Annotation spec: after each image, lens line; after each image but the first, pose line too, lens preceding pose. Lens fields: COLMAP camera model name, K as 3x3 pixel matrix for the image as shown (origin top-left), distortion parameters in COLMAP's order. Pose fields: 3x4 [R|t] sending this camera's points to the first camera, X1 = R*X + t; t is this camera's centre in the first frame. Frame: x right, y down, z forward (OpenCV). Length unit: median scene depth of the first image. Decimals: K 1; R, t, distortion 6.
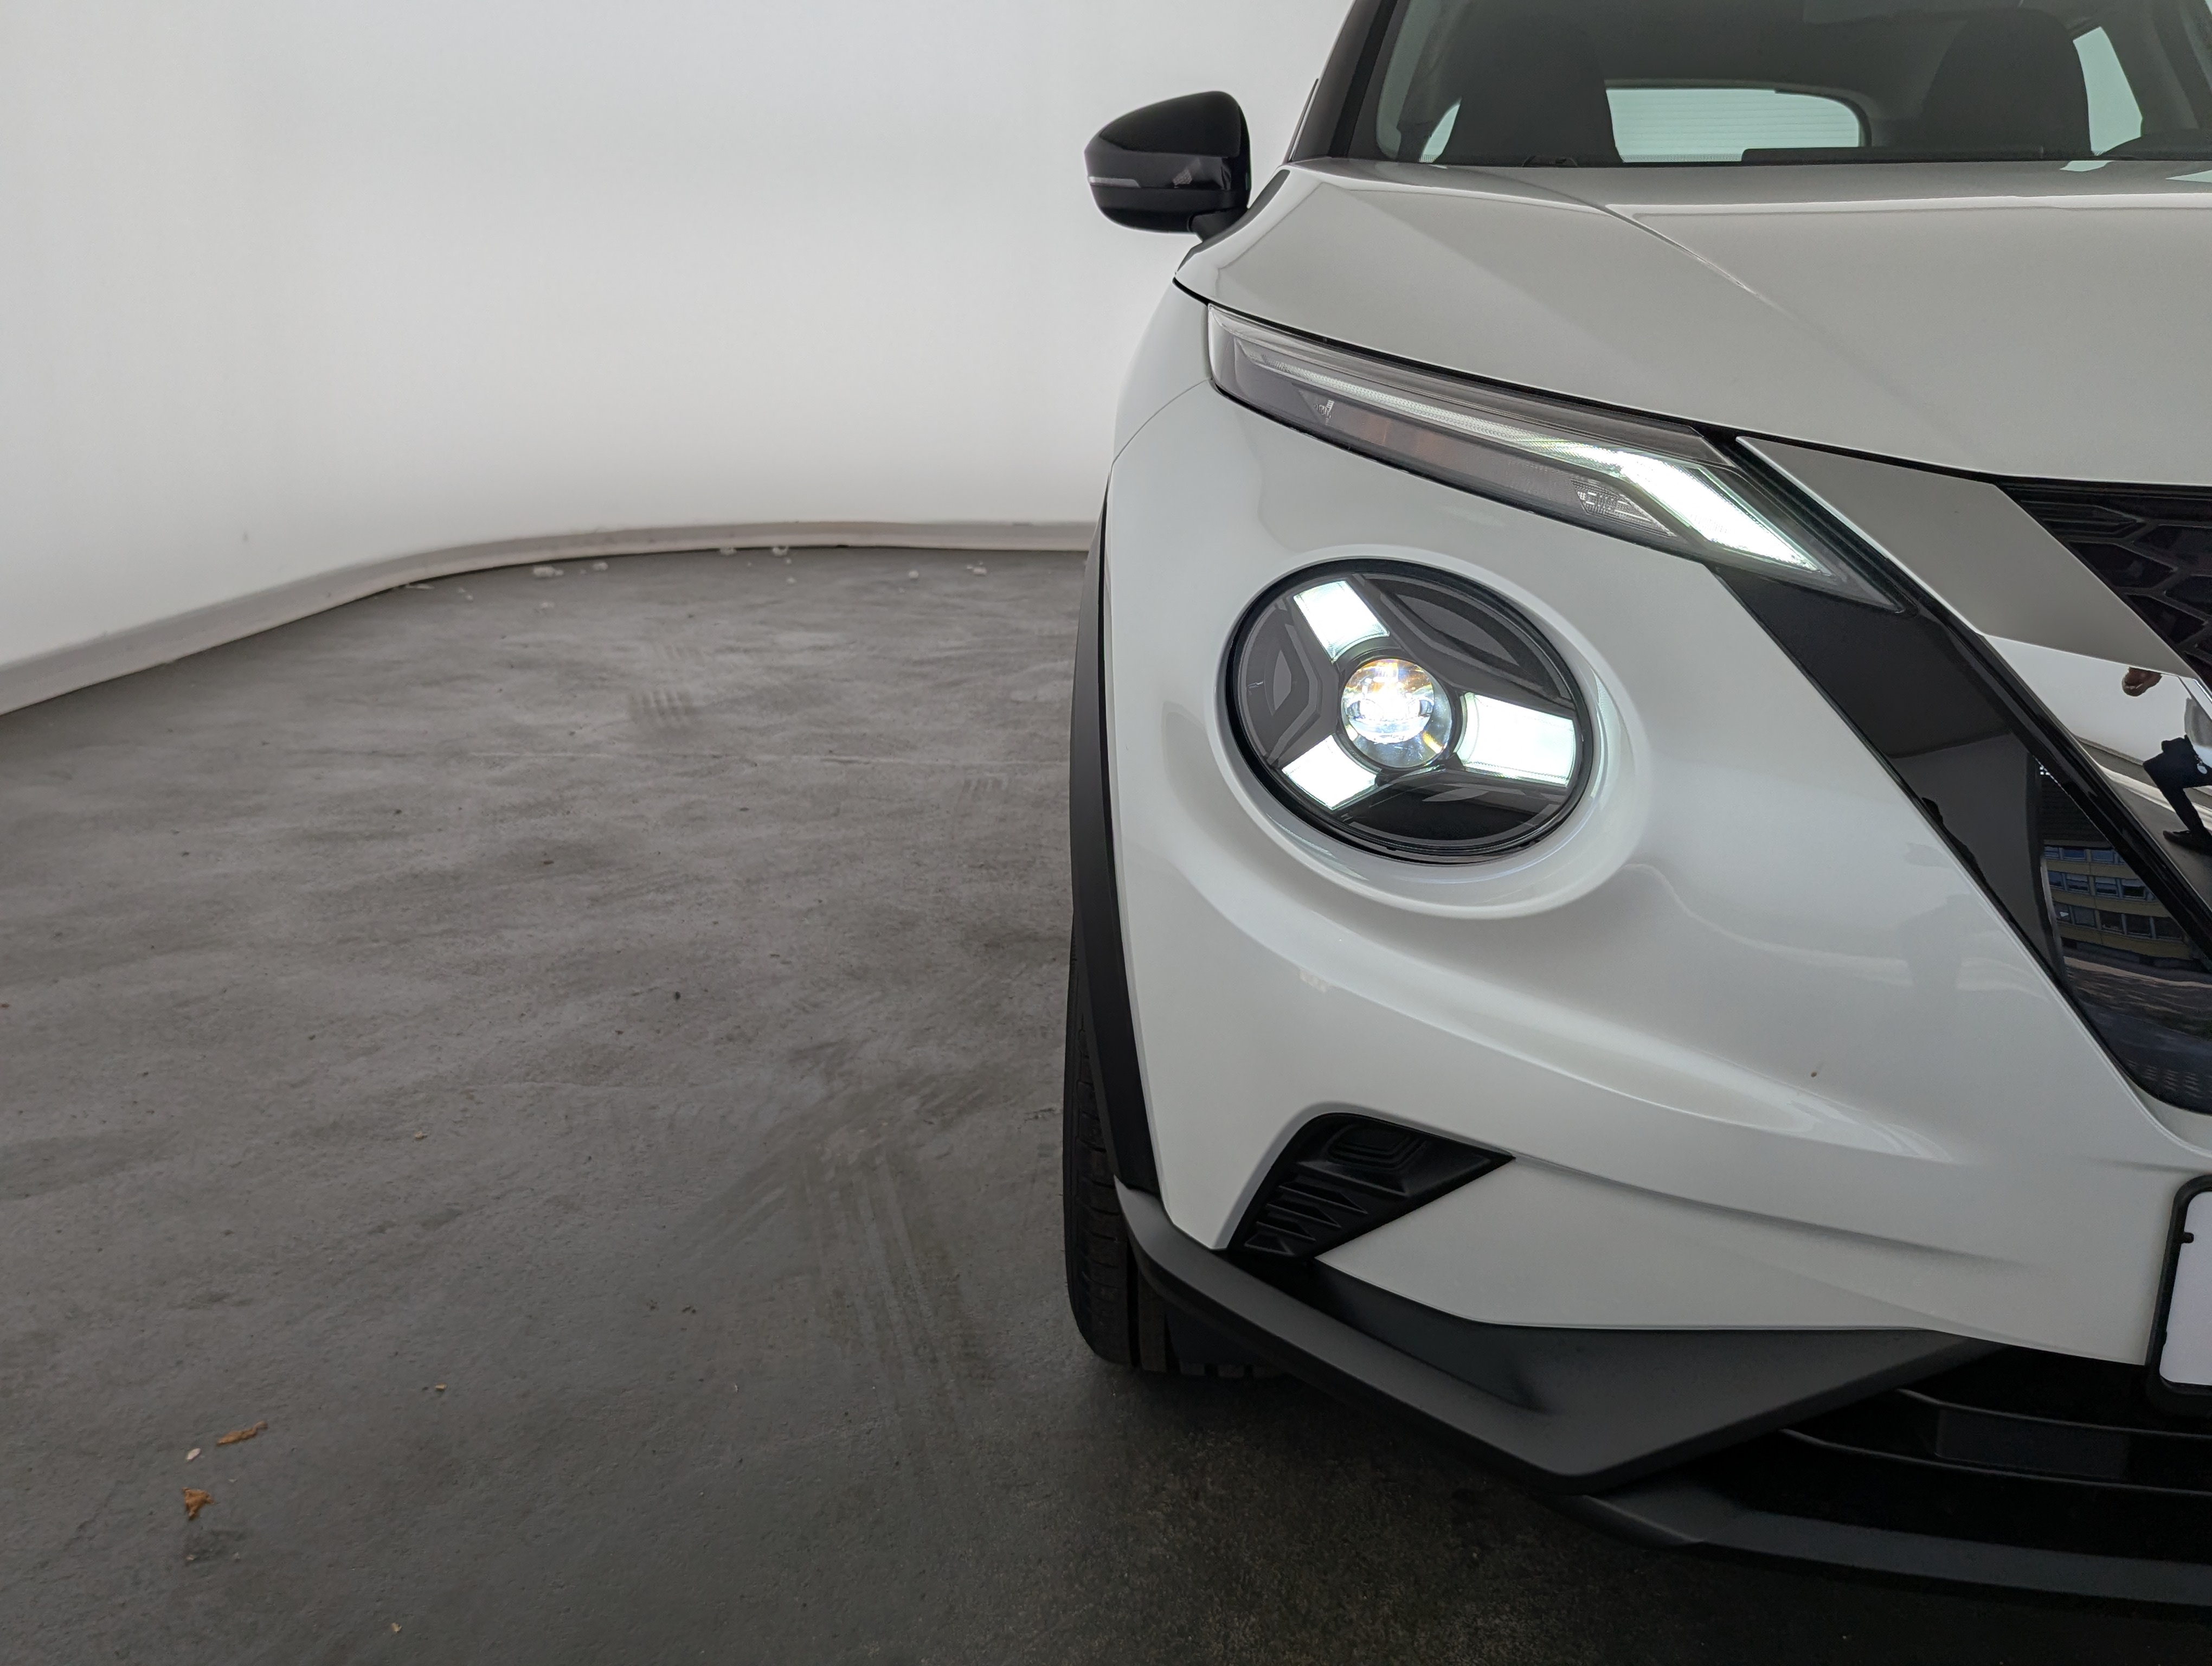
lens RADIAL K [[1930.5, 0, 1104.2], [0, 1930.5, 828.3], [0, 0, 1]] dist [0.020762, 0.004935]
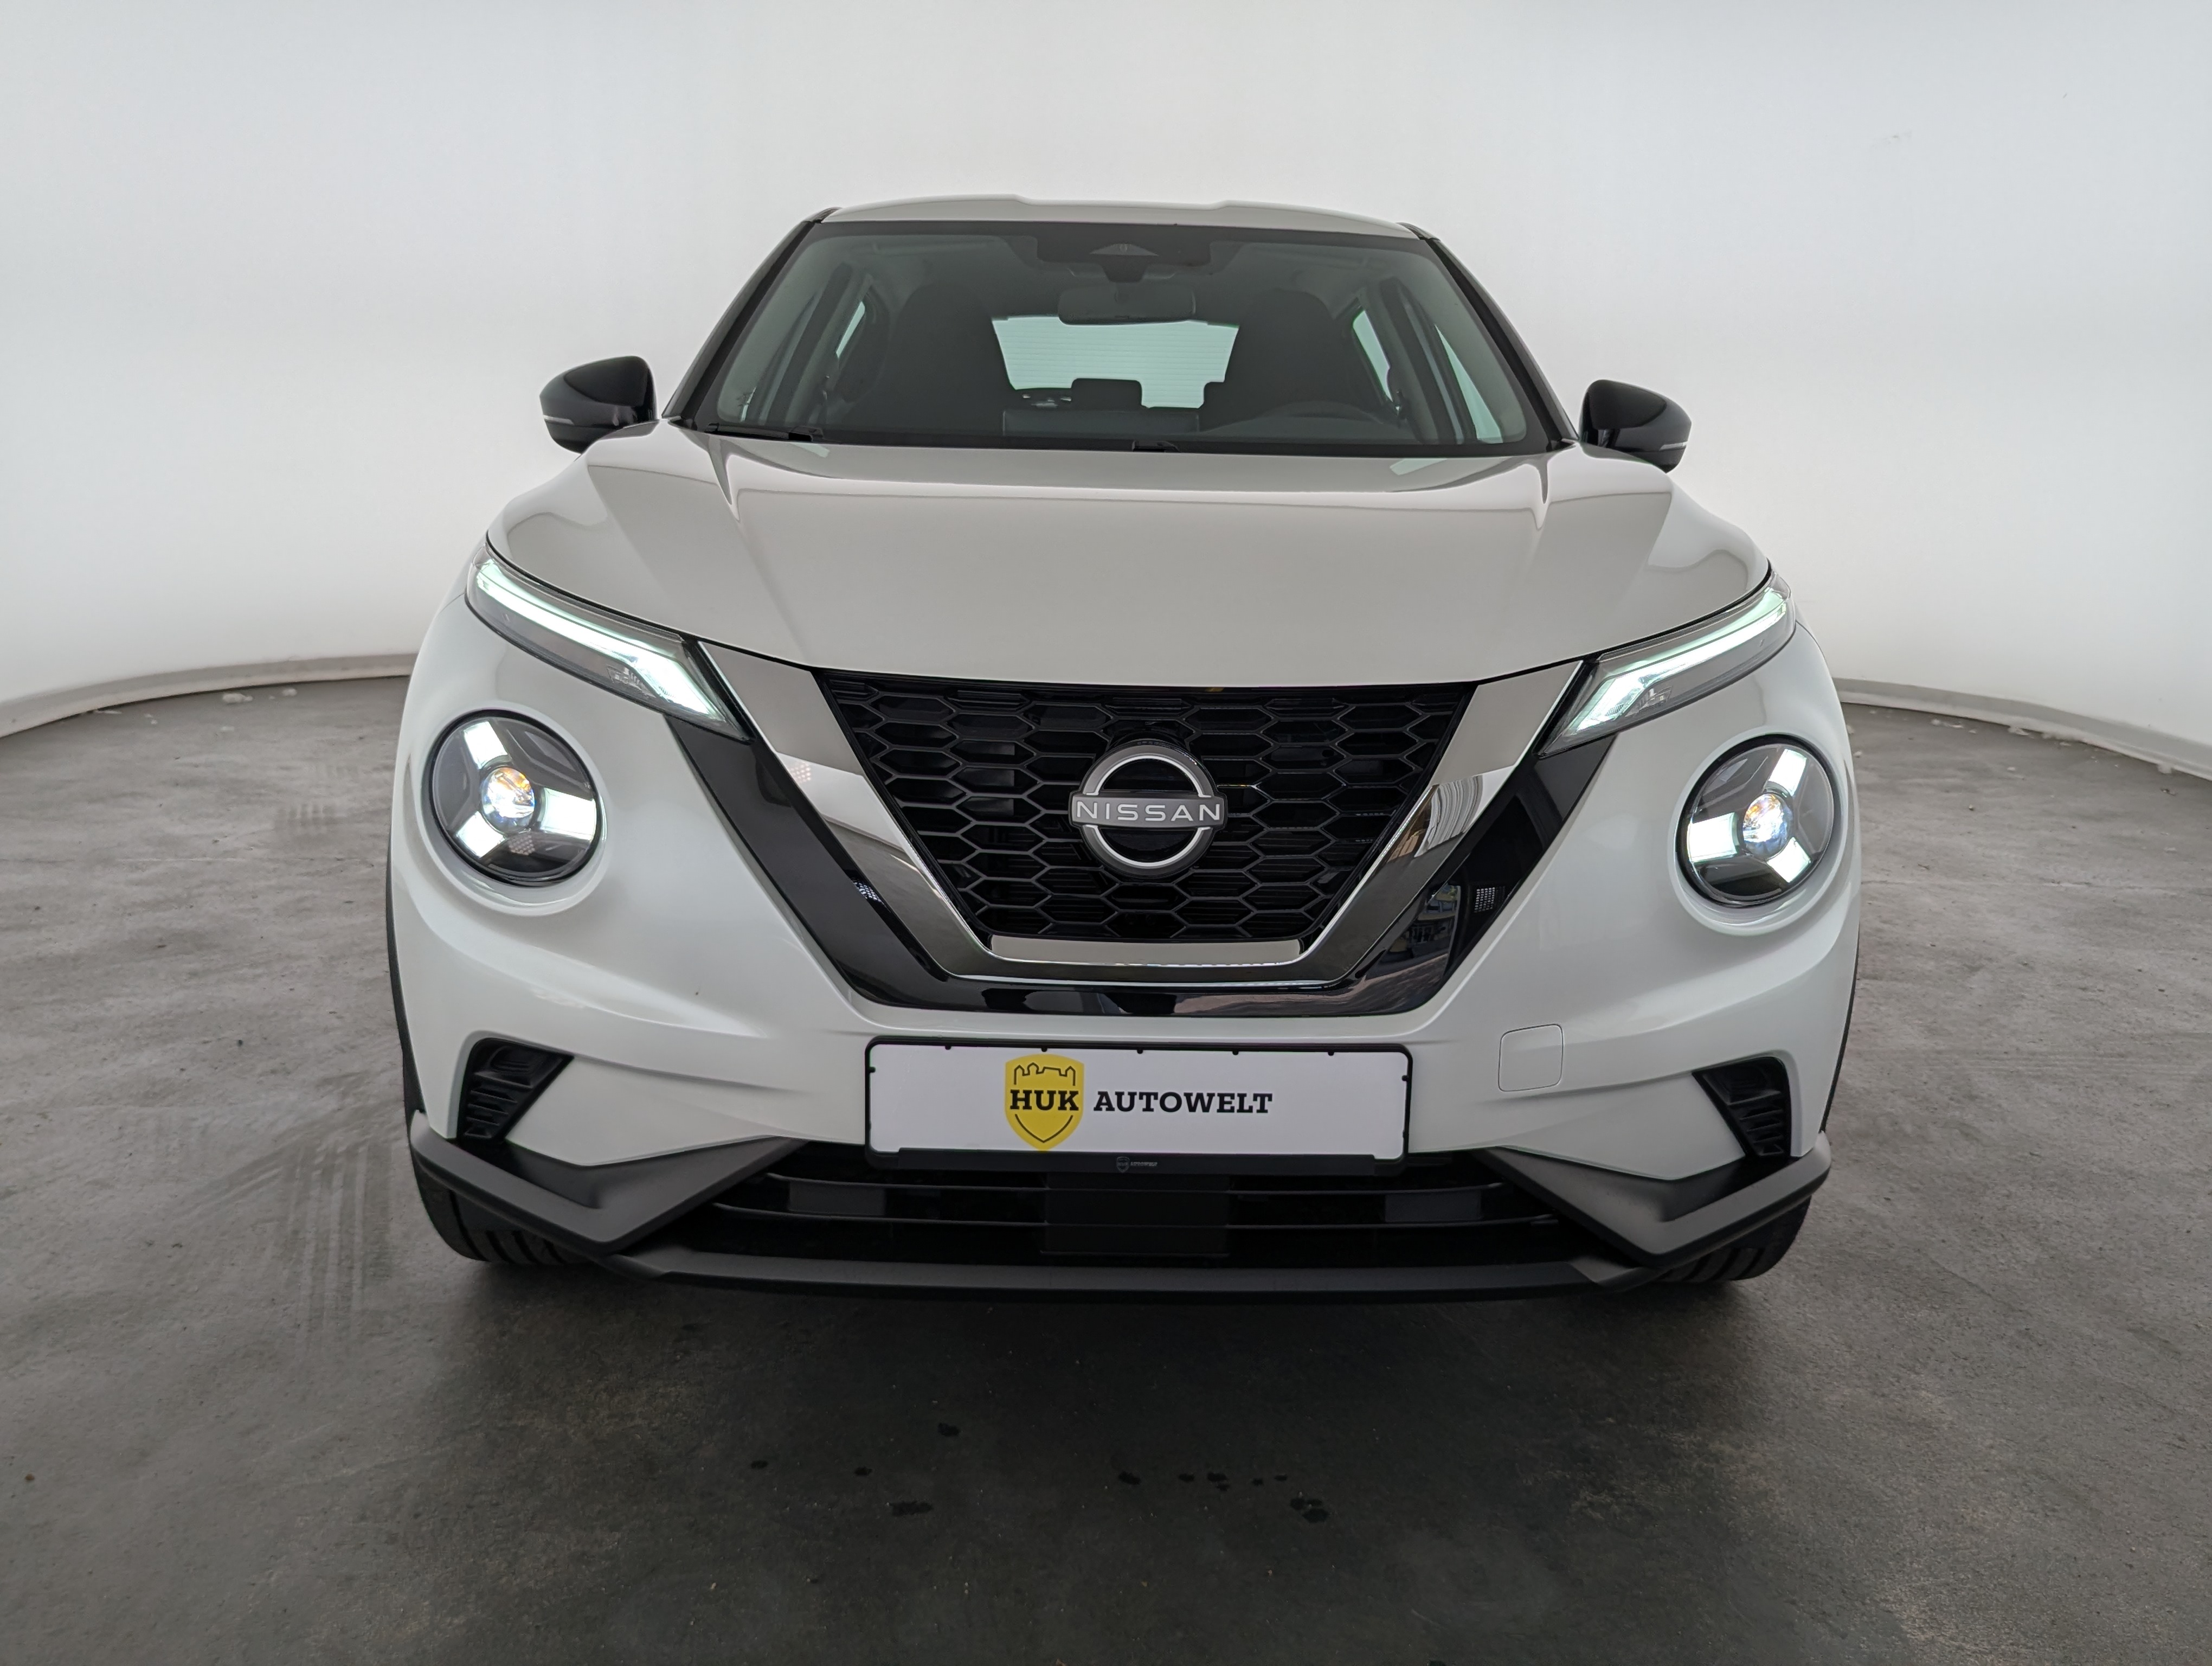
lens RADIAL K [[1898.5, 0, 1098.0], [0, 1898.5, 835.1], [0, 0, 1]] dist [0.036343, -0.031055]
pose [[0.993768, -0.011370, 0.110885, 0.246183], [0.017527, 0.998349, -0.054707, 0.037457], [-0.110079, 0.056310, 0.992326, -0.372995]]
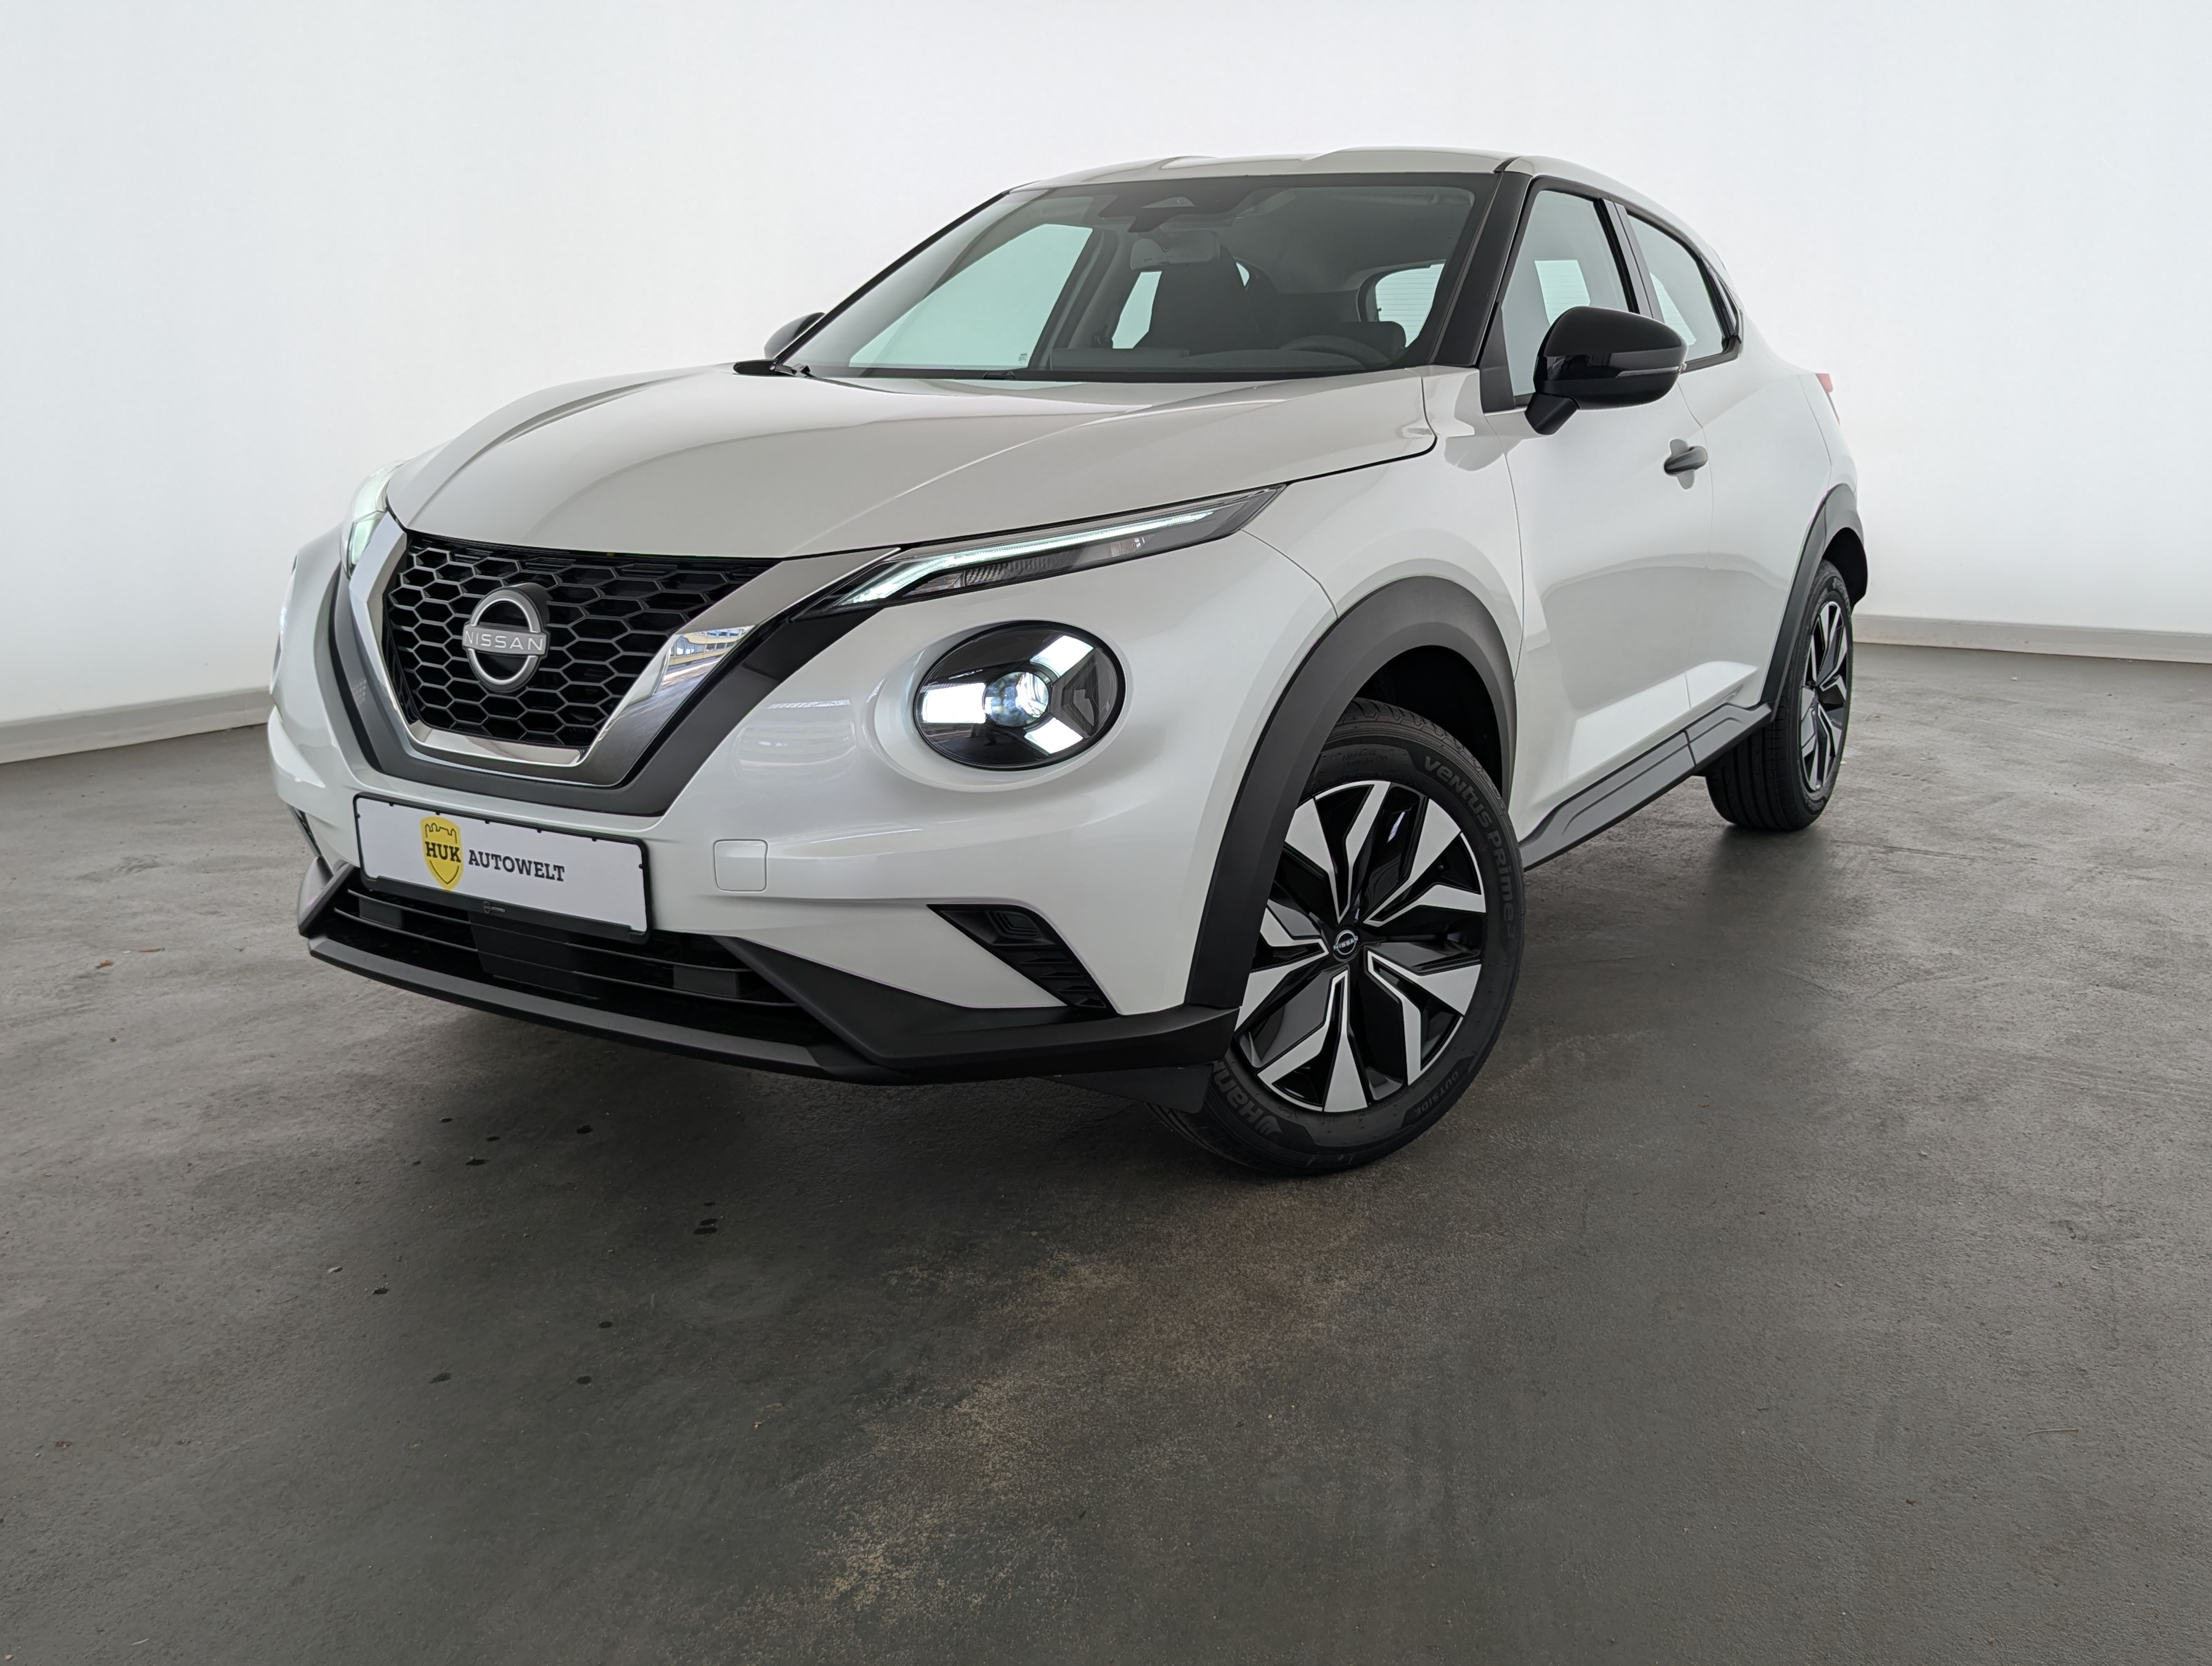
lens RADIAL K [[1898.5, 0, 1200.8], [0, 1898.5, 847.7], [0, 0, 1]] dist [0.036343, -0.031055]
pose [[0.916555, 0.098294, -0.387641, 1.118952], [-0.107809, 0.994168, -0.002817, 0.058949], [0.385103, 0.044373, 0.921806, -0.402044]]
